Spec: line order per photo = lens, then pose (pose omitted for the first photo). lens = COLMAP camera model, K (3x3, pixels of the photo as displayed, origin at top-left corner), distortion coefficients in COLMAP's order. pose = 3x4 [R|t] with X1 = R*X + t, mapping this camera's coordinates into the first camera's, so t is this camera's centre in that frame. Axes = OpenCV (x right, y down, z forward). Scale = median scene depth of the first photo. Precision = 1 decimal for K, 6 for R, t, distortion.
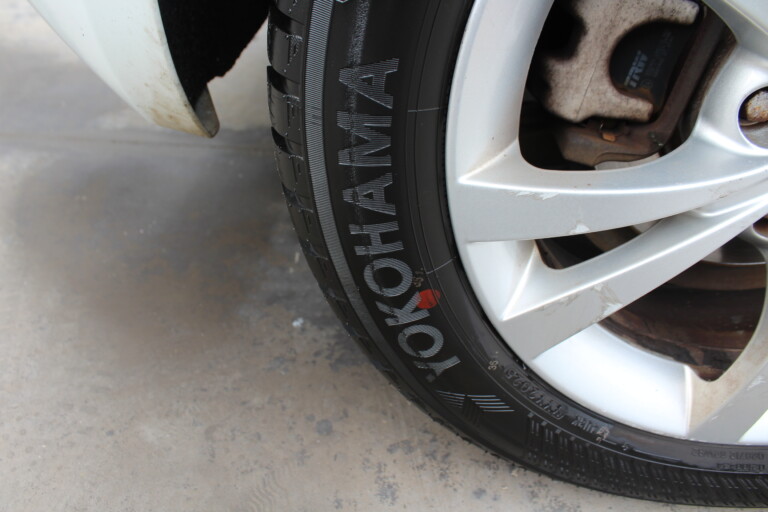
lens RADIAL K [[620.4, 0, 384.0], [0, 620.4, 256.0], [0, 0, 1]] dist [-0.153366, 0.107390]
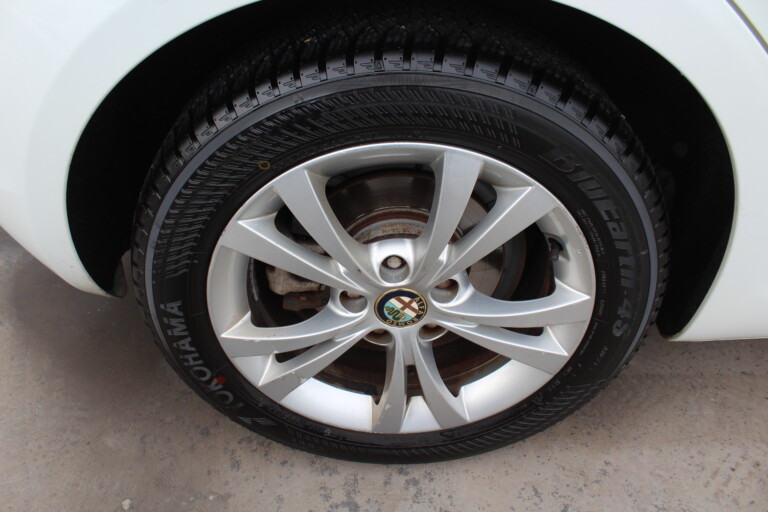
lens RADIAL K [[620.4, 0, 384.0], [0, 620.4, 256.0], [0, 0, 1]] dist [-0.153366, 0.107390]
pose [[0.997161, -0.067400, 0.033571, 0.432426], [0.065528, 0.996386, 0.054054, -0.322459], [-0.037093, -0.051701, 0.997974, -0.841835]]
